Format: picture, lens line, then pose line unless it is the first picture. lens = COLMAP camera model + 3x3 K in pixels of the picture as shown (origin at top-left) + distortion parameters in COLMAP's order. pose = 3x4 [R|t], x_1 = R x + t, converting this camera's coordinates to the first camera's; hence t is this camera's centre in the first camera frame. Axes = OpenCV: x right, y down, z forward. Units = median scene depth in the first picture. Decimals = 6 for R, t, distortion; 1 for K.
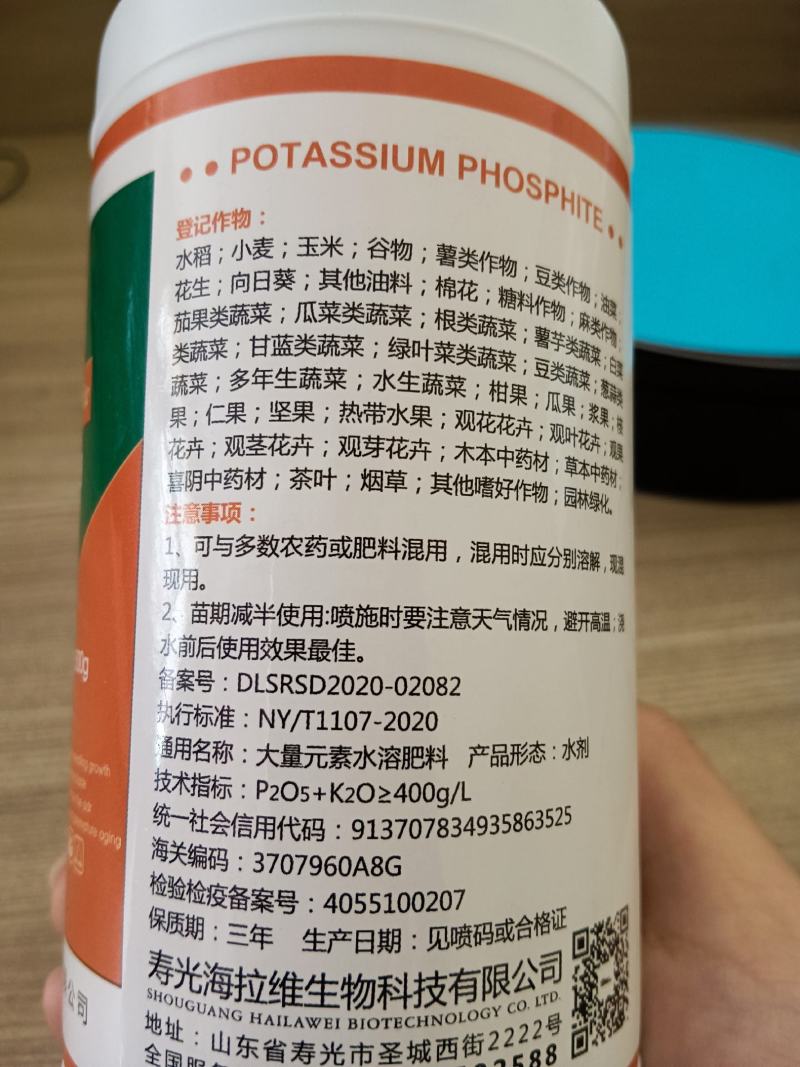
lens RADIAL K [[876.7, 0, 400.0], [0, 876.7, 533.5], [0, 0, 1]] dist [0.097220, -0.234070]
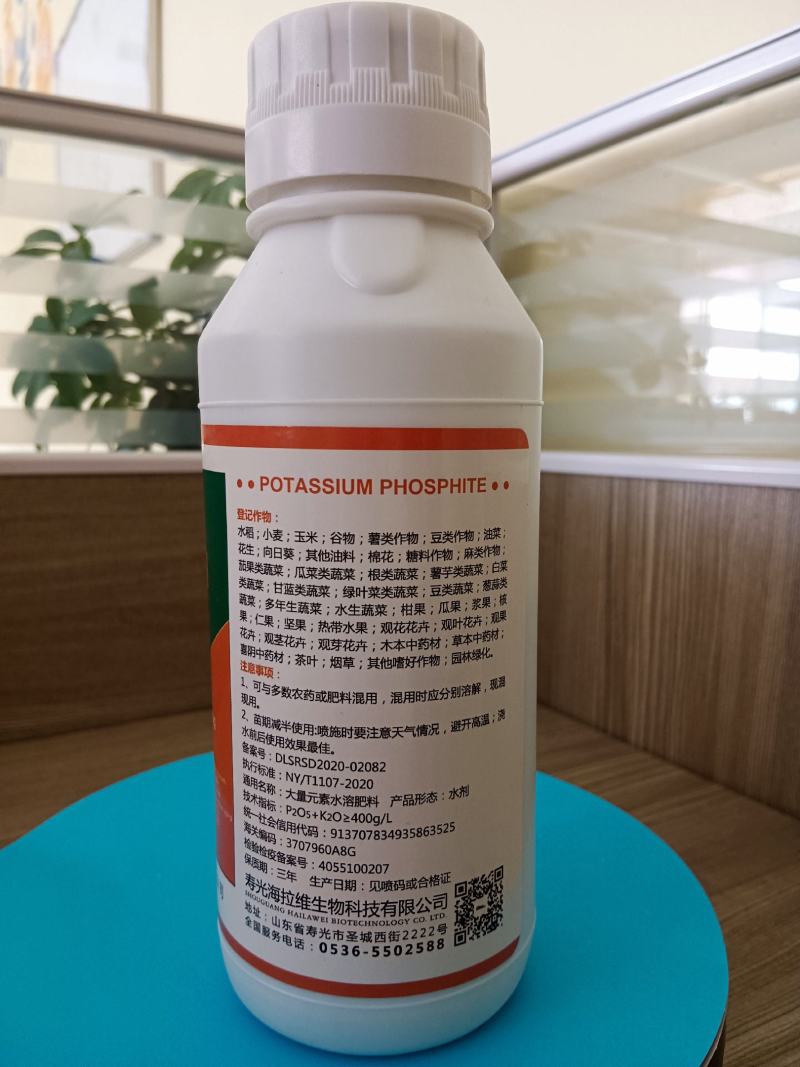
lens RADIAL K [[868.6, 0, 400.0], [0, 868.6, 533.5], [0, 0, 1]] dist [0.091196, -0.183308]
pose [[0.971920, 0.014081, -0.234890, 0.534473], [0.035703, 0.977827, 0.206347, -0.708642], [0.232588, -0.208939, 0.949867, -0.688176]]
